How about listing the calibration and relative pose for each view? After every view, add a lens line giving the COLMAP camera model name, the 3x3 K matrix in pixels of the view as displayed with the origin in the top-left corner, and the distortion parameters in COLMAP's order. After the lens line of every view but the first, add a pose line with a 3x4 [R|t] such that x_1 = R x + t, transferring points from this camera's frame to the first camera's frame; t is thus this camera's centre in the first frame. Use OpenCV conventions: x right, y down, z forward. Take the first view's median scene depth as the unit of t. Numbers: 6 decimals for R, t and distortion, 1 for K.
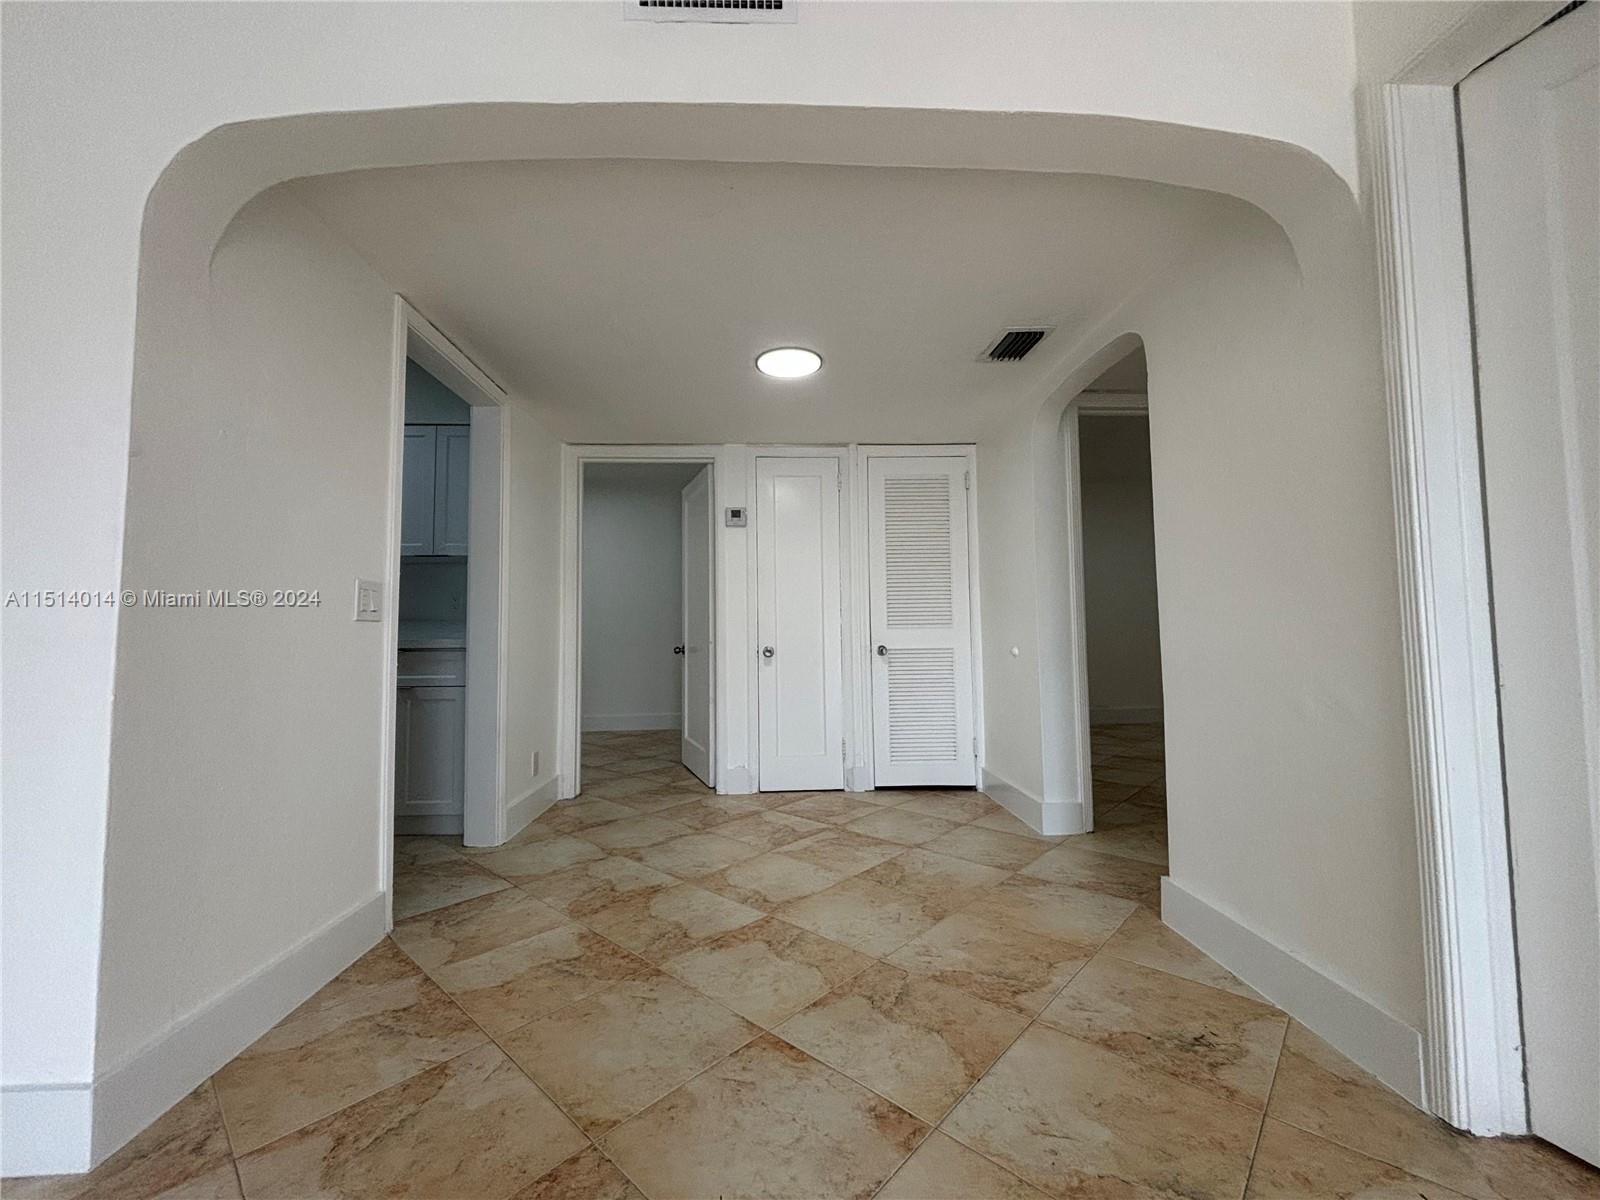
lens RADIAL K [[647.9, 0, 799.9], [0, 647.9, 594.2], [0, 0, 1]] dist [0.012311, -0.000296]
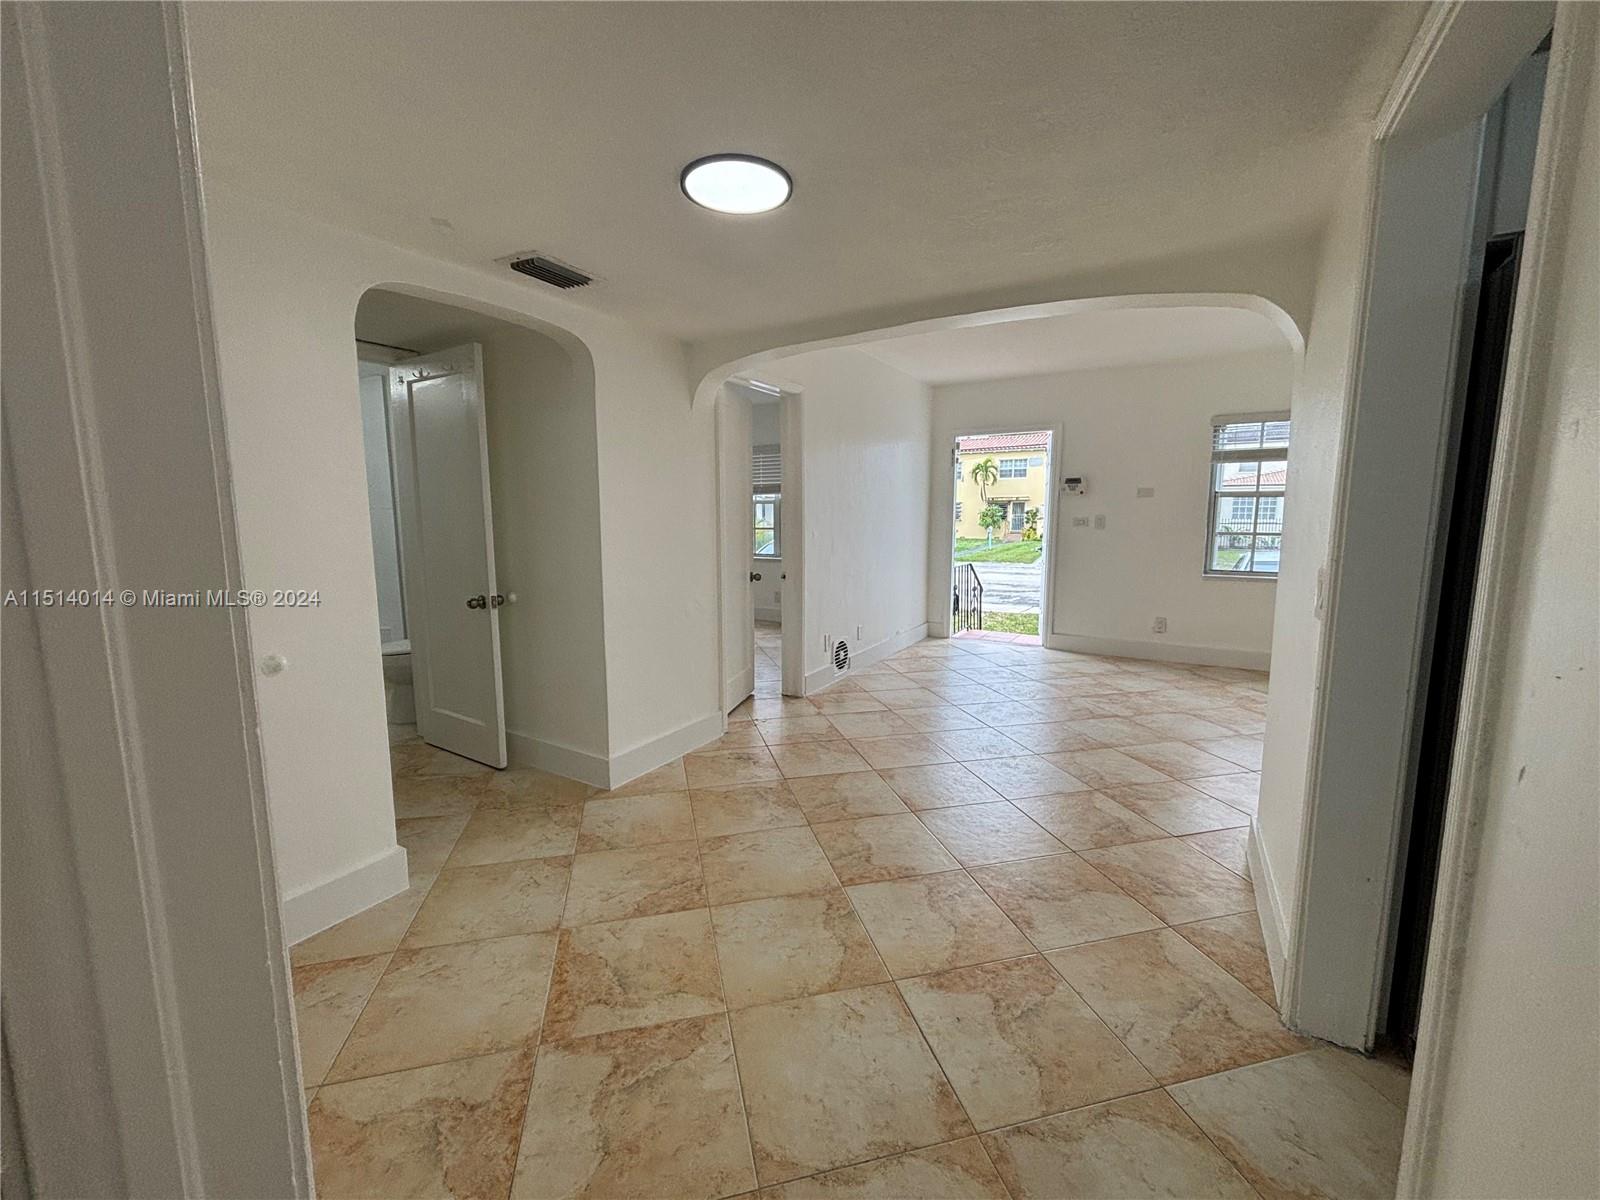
lens RADIAL K [[647.9, 0, 800.8], [0, 647.9, 599.0], [0, 0, 1]] dist [0.012311, -0.000296]
pose [[-0.836169, -0.059970, 0.545183, -0.376301], [-0.023101, 0.996973, 0.074235, -0.020519], [-0.547984, 0.049479, -0.835024, 1.351037]]
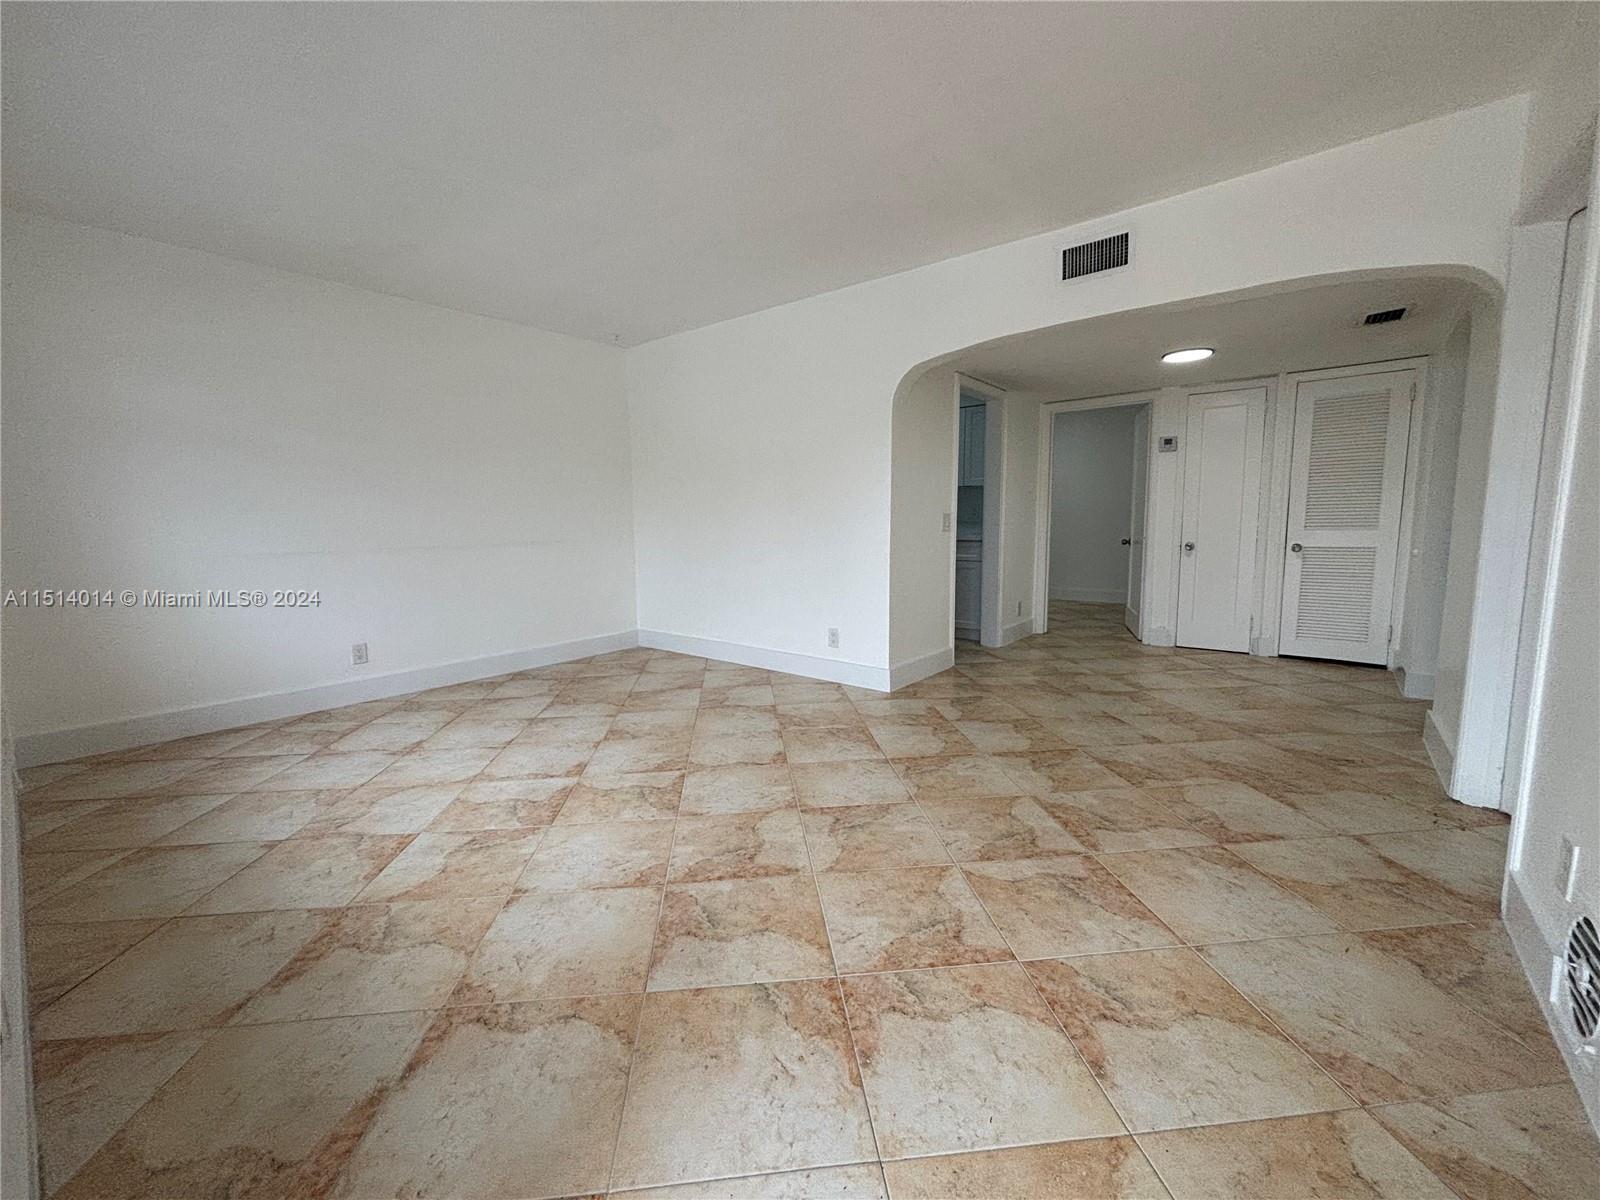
lens RADIAL K [[647.9, 0, 807.1], [0, 647.9, 592.0], [0, 0, 1]] dist [0.012311, -0.000296]
pose [[0.756568, 0.077734, -0.649279, 0.304763], [0.040729, 0.985380, 0.165433, -0.093624], [0.652646, -0.151606, 0.742340, -0.688171]]
